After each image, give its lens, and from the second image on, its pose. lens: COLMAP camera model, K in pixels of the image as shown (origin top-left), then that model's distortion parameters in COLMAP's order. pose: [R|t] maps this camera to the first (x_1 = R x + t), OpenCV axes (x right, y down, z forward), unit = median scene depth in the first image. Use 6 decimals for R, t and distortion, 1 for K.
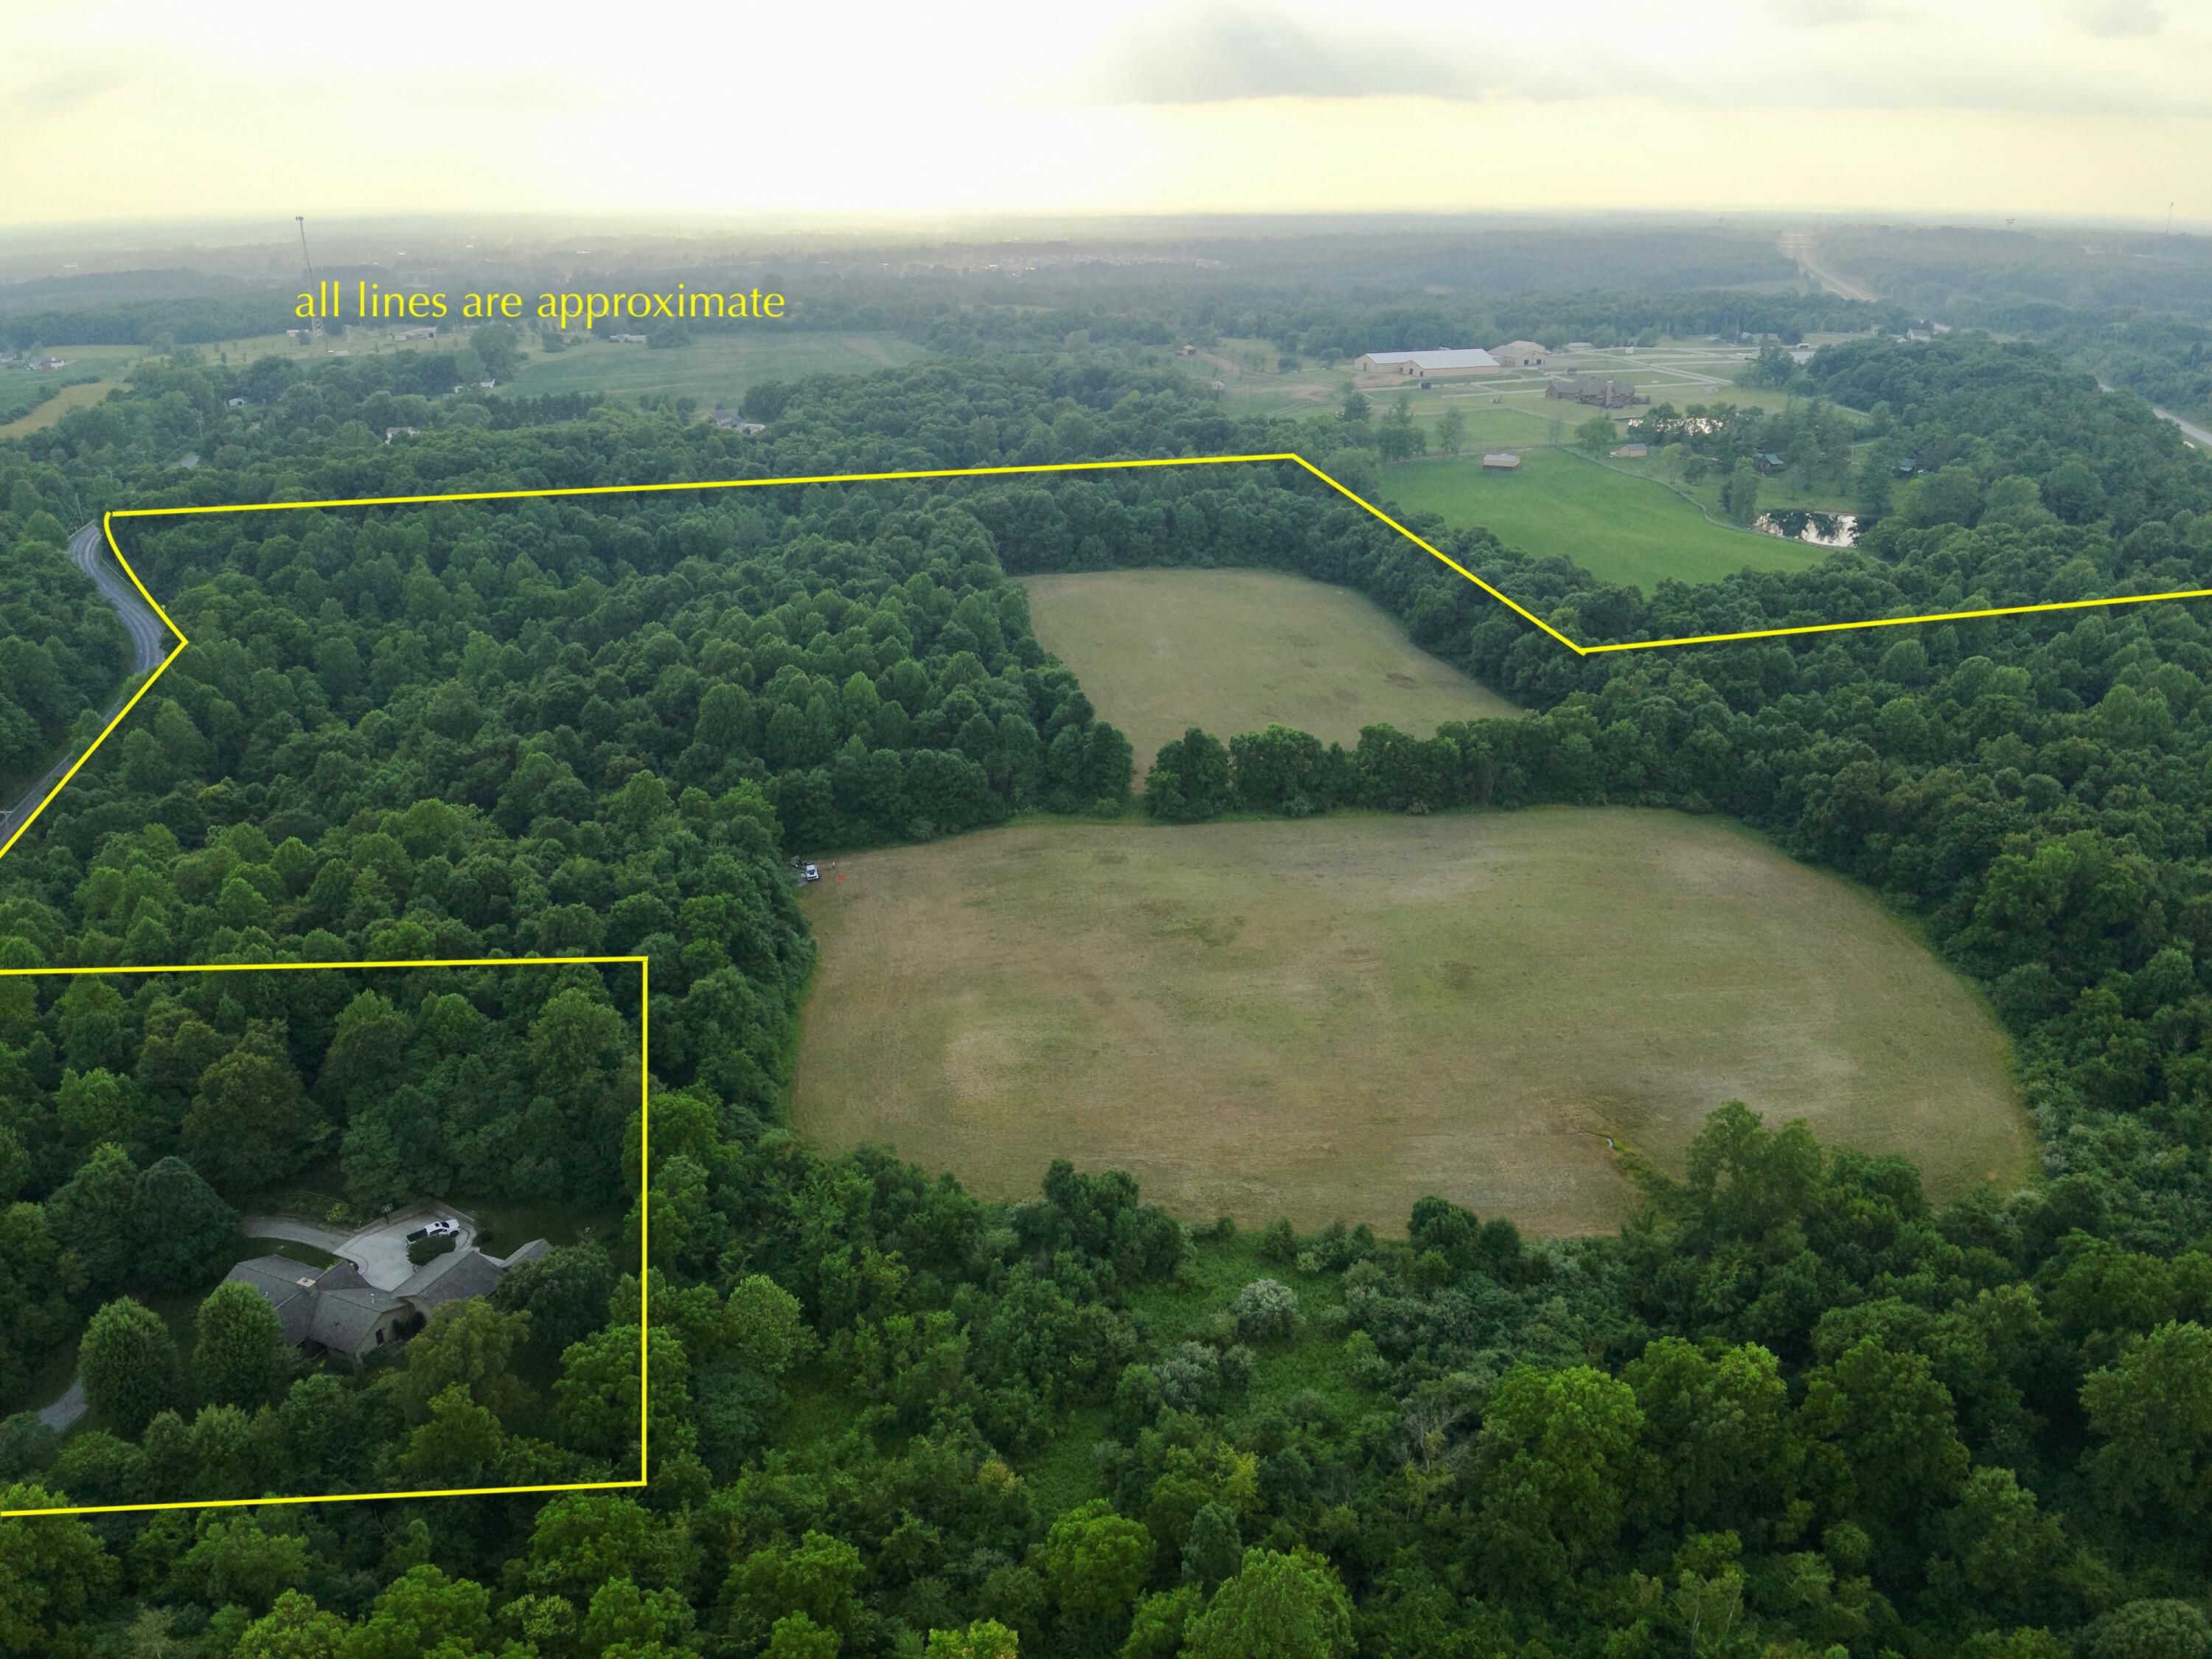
lens RADIAL K [[1606.6, 0, 1106.0], [0, 1606.6, 829.5], [0, 0, 1]] dist [0.167378, -0.365195]
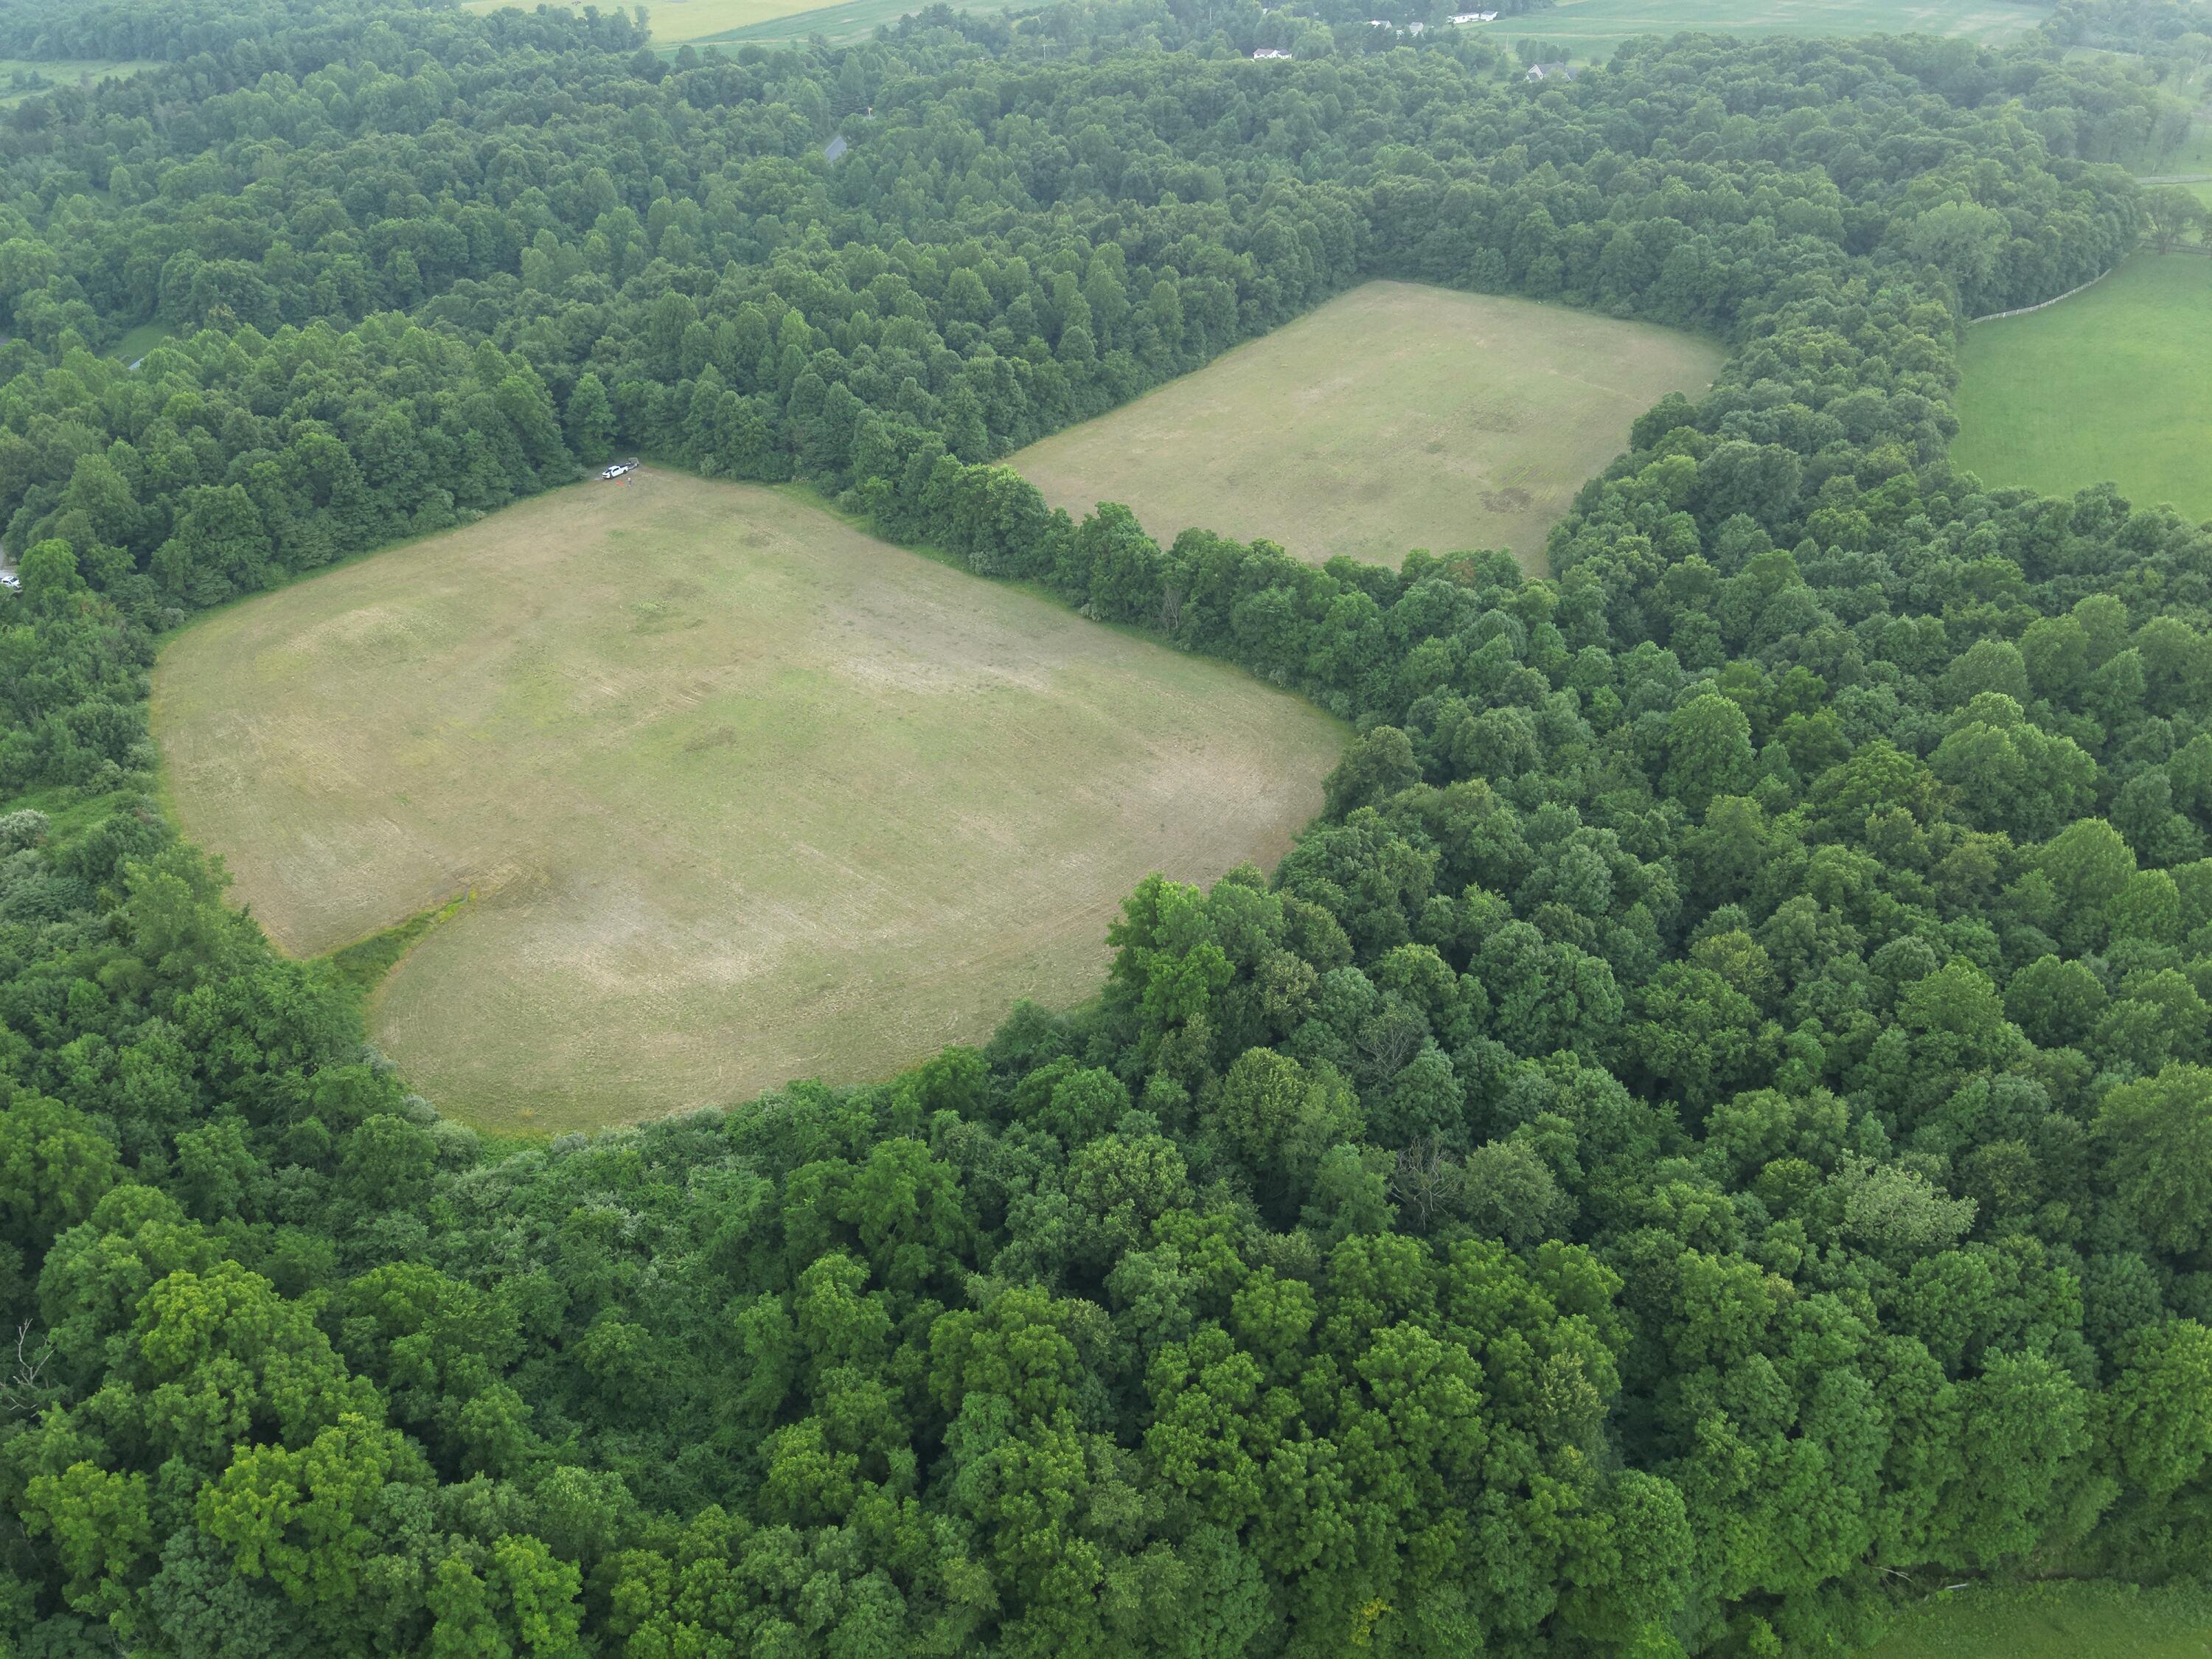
lens RADIAL K [[1574.2, 0, 1106.0], [0, 1574.2, 829.5], [0, 0, 1]] dist [0.053093, -0.128386]
pose [[0.673521, 0.411035, -0.614345, 0.768192], [-0.282014, 0.911155, 0.300442, -0.160432], [0.683255, -0.029100, 0.729599, 0.412853]]
